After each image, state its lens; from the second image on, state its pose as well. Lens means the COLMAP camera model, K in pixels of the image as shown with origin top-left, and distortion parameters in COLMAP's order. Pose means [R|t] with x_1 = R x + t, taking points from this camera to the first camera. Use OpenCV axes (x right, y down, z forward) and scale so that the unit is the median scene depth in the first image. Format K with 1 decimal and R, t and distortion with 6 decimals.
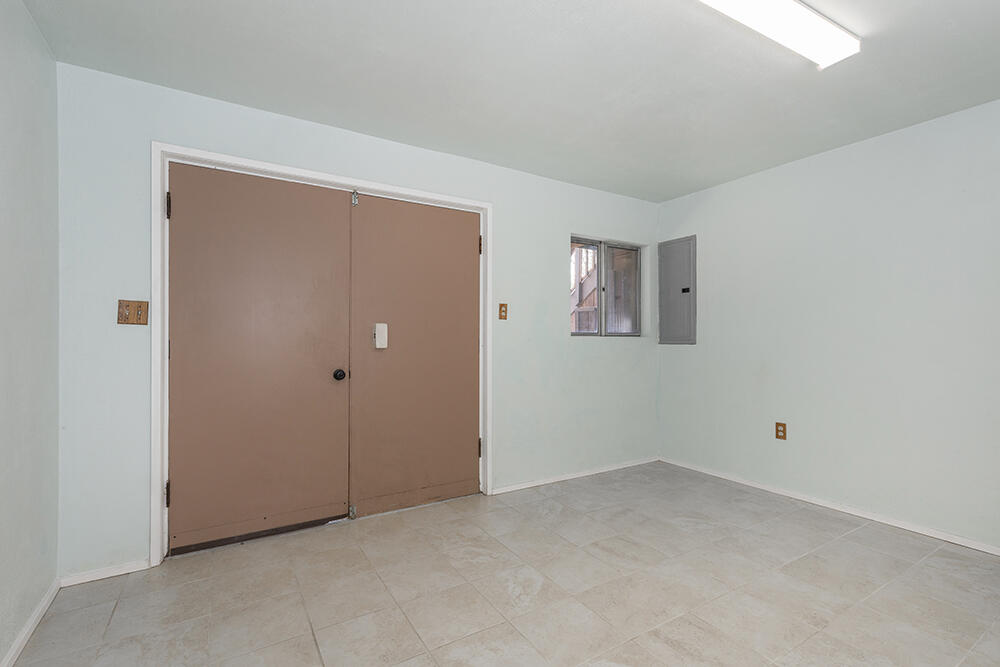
lens RADIAL K [[450.2, 0, 495.1], [0, 450.2, 336.8], [0, 0, 1]] dist [0.010109, -0.000199]
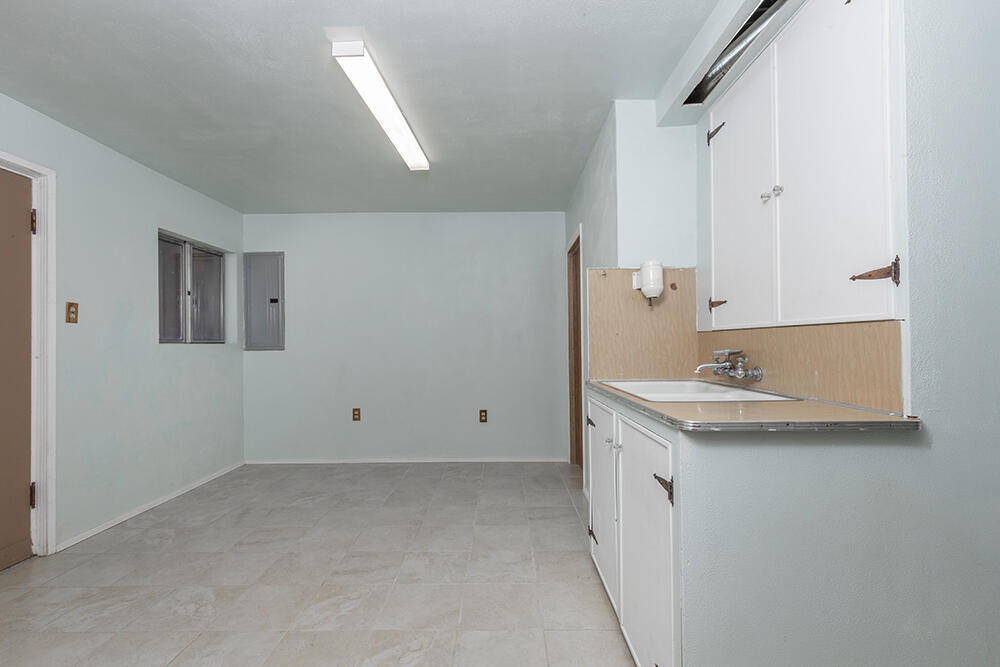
lens RADIAL K [[450.2, 0, 495.1], [0, 450.2, 336.8], [0, 0, 1]] dist [0.010109, -0.000199]
pose [[0.538410, 0.004520, 0.842671, -0.252604], [0.008306, 0.999909, -0.010671, 0.000385], [-0.842642, 0.012744, 0.538323, -0.043490]]
